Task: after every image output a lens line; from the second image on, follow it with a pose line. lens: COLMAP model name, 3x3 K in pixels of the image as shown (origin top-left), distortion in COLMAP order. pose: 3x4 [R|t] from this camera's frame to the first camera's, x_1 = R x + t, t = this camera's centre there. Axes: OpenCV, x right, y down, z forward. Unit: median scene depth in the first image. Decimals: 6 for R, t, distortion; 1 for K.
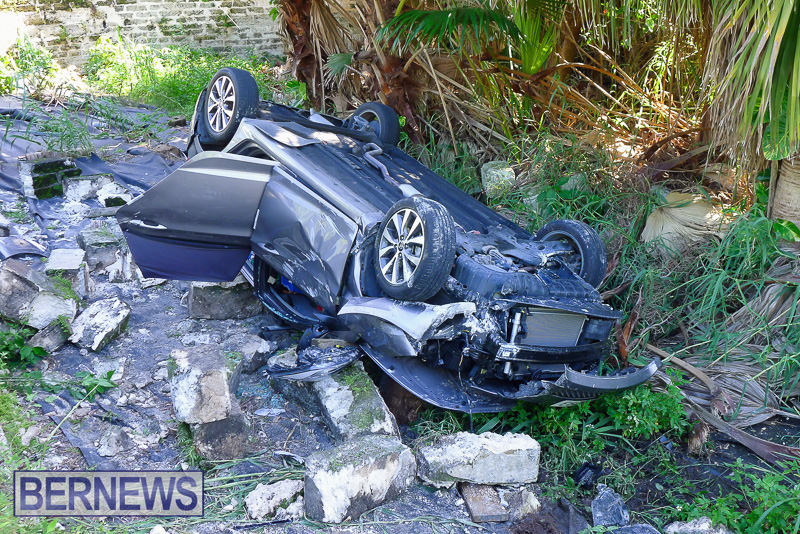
lens RADIAL K [[764.6, 0, 396.3], [0, 764.6, 274.1], [0, 0, 1]] dist [-0.054806, 0.000000]
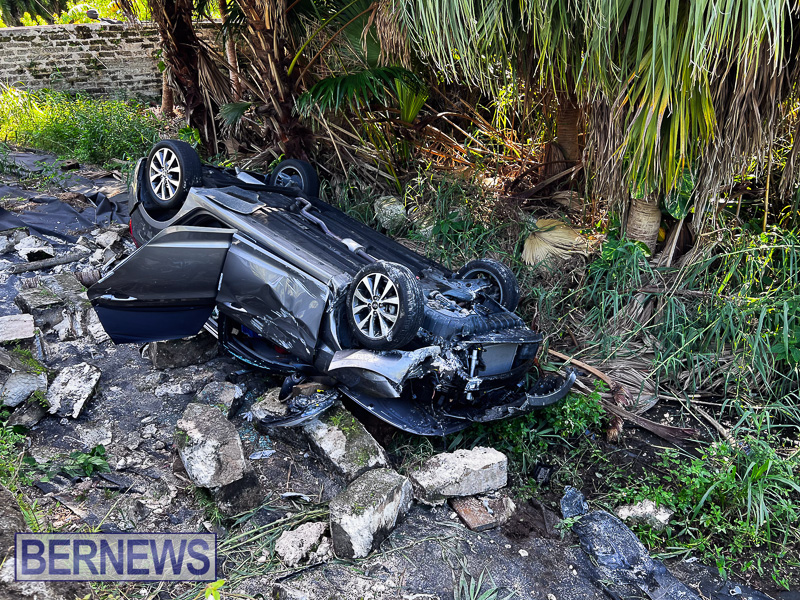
lens RADIAL K [[615.7, 0, 401.2], [0, 615.7, 304.6], [0, 0, 1]] dist [-0.006649, 0.008429]
pose [[0.968481, -0.105241, 0.225763, -0.149777], [0.088848, 0.992696, 0.081608, -0.099379], [-0.232702, -0.058977, 0.970758, 0.069416]]
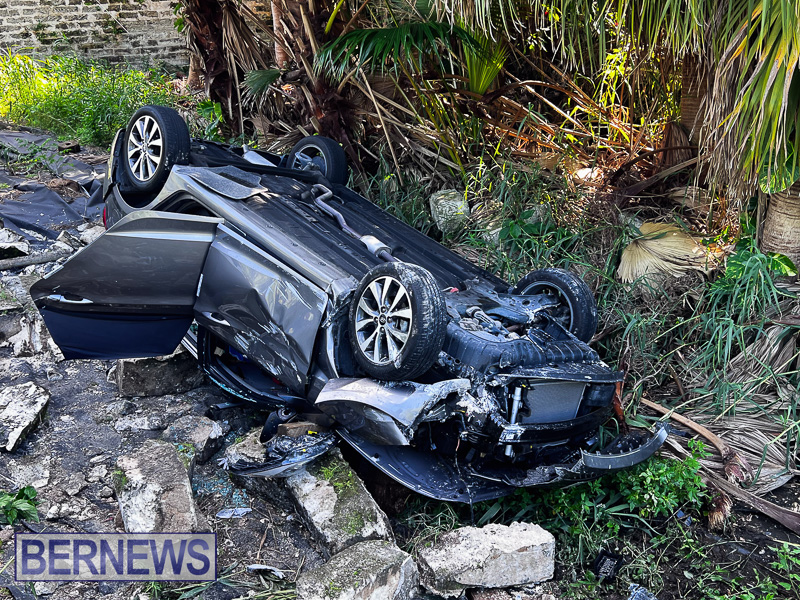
lens RADIAL K [[812.8, 0, 401.3], [0, 812.8, 298.7], [0, 0, 1]] dist [0.004536, 0.000000]
pose [[0.992295, -0.054597, 0.111217, -0.067023], [0.053022, 0.998447, 0.017072, -0.067357], [-0.111976, -0.011044, 0.993650, 0.065769]]
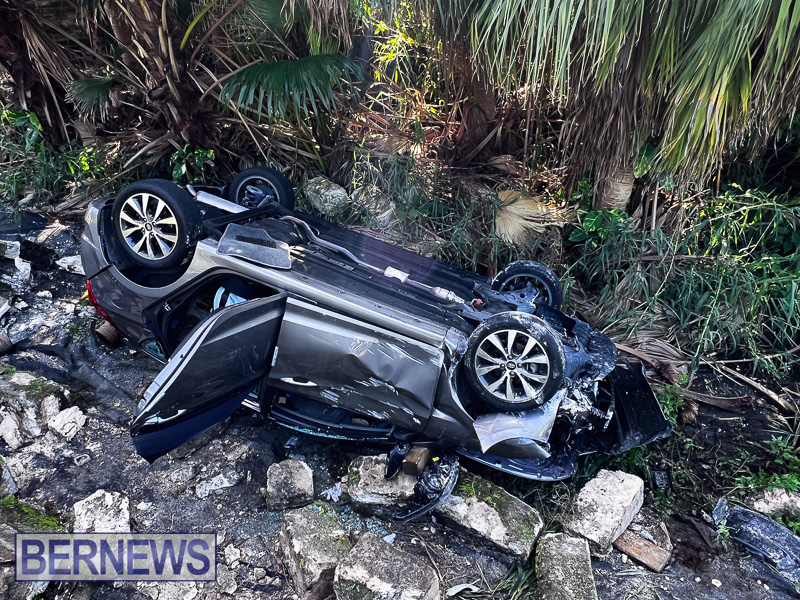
lens RADIAL K [[553.3, 0, 392.9], [0, 553.3, 297.3], [0, 0, 1]] dist [0.004301, -0.007609]
pose [[0.813091, -0.317031, 0.488236, -0.411510], [0.206520, 0.941237, 0.267251, -0.318824], [-0.544272, -0.116469, 0.830784, 0.427772]]
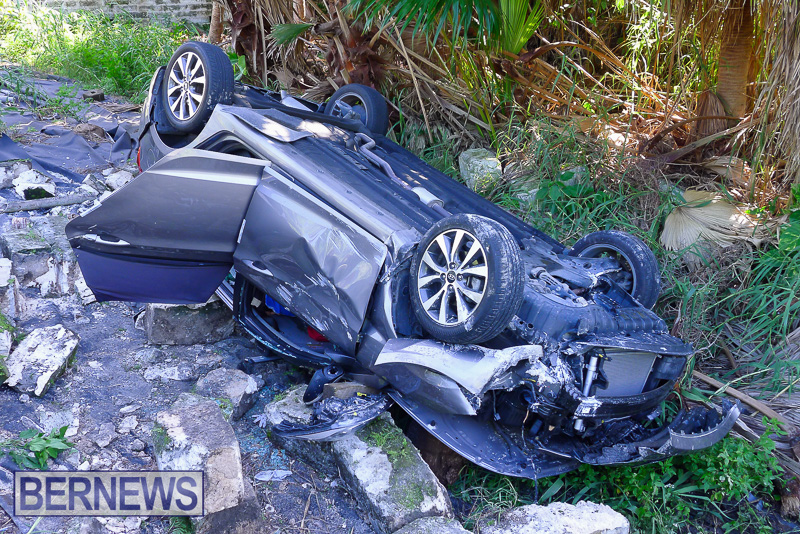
lens RADIAL K [[764.6, 0, 386.1], [0, 764.6, 275.2], [0, 0, 1]] dist [-0.054806, 0.000000]
pose [[0.994103, -0.011672, 0.107808, -0.131942], [0.007507, 0.999213, 0.038957, -0.062219], [-0.108177, -0.037918, 0.993408, 0.193296]]
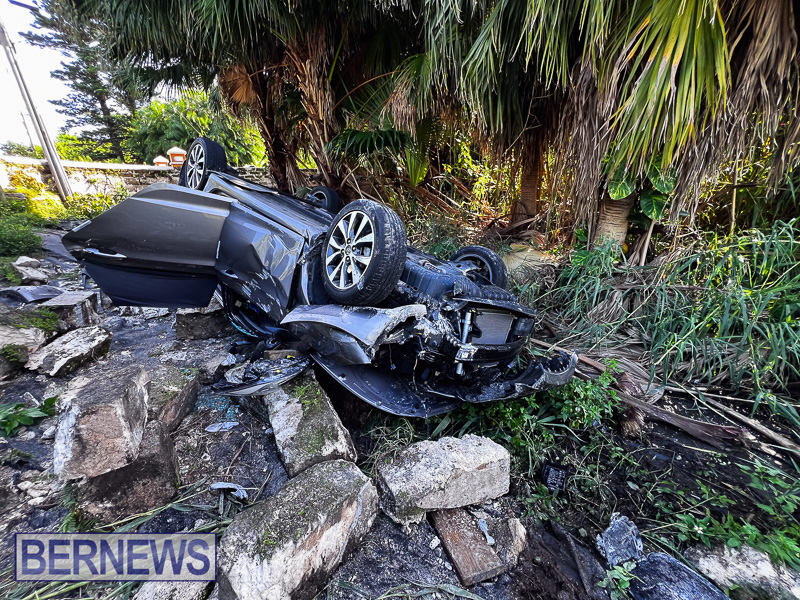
lens RADIAL K [[321.0, 0, 398.0], [0, 321.0, 298.9], [0, 0, 1]] dist [0.001723, -0.000274]
pose [[0.982738, -0.037395, 0.181182, -0.006948], [0.046654, 0.997799, -0.047112, 0.042661], [-0.179021, 0.054752, 0.982321, 0.531918]]
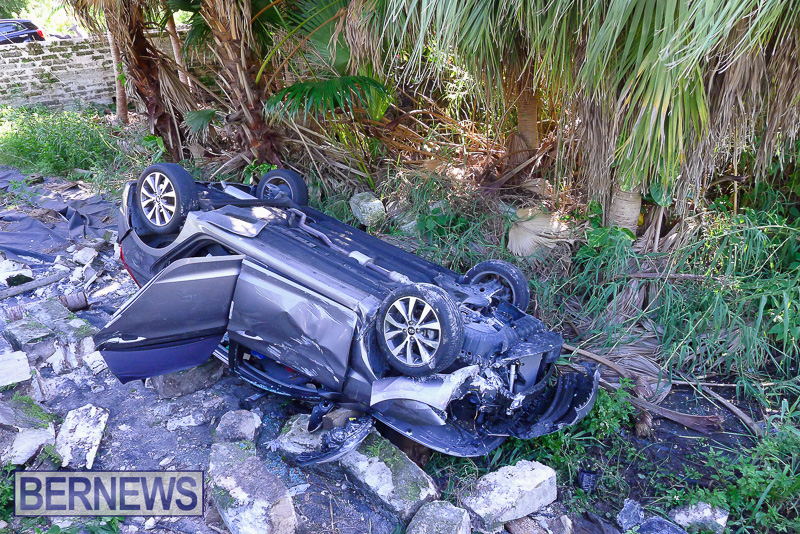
lens RADIAL K [[553.3, 0, 389.9], [0, 553.3, 271.1], [0, 0, 1]] dist [-0.047656, 0.012318]
pose [[0.932386, -0.182647, 0.311925, -0.230796], [0.160916, 0.982455, 0.094274, -0.181305], [-0.323671, -0.037706, 0.945418, 0.226811]]
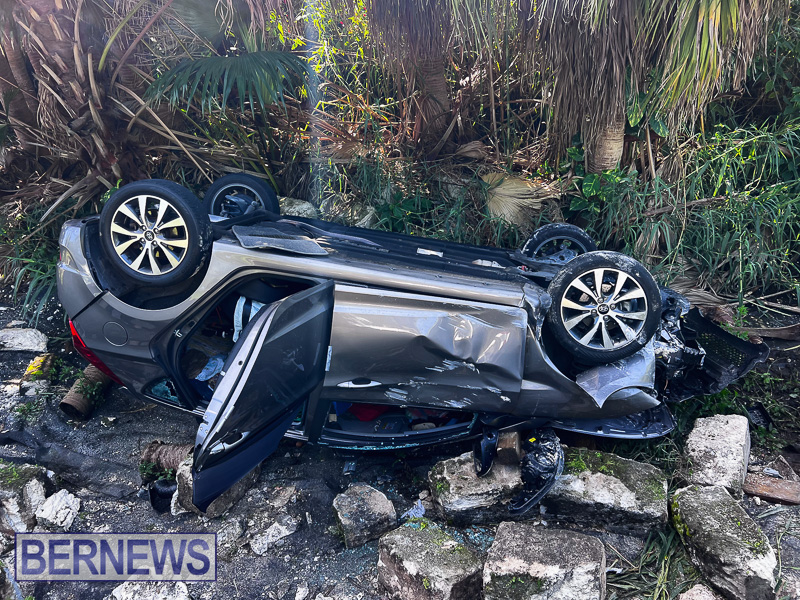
lens RADIAL K [[615.7, 0, 396.0], [0, 615.7, 303.1], [0, 0, 1]] dist [-0.006649, 0.008429]
pose [[0.670713, -0.409477, 0.618444, -0.557260], [0.346601, 0.910193, 0.226752, -0.268423], [-0.655753, 0.062268, 0.752404, 0.540165]]
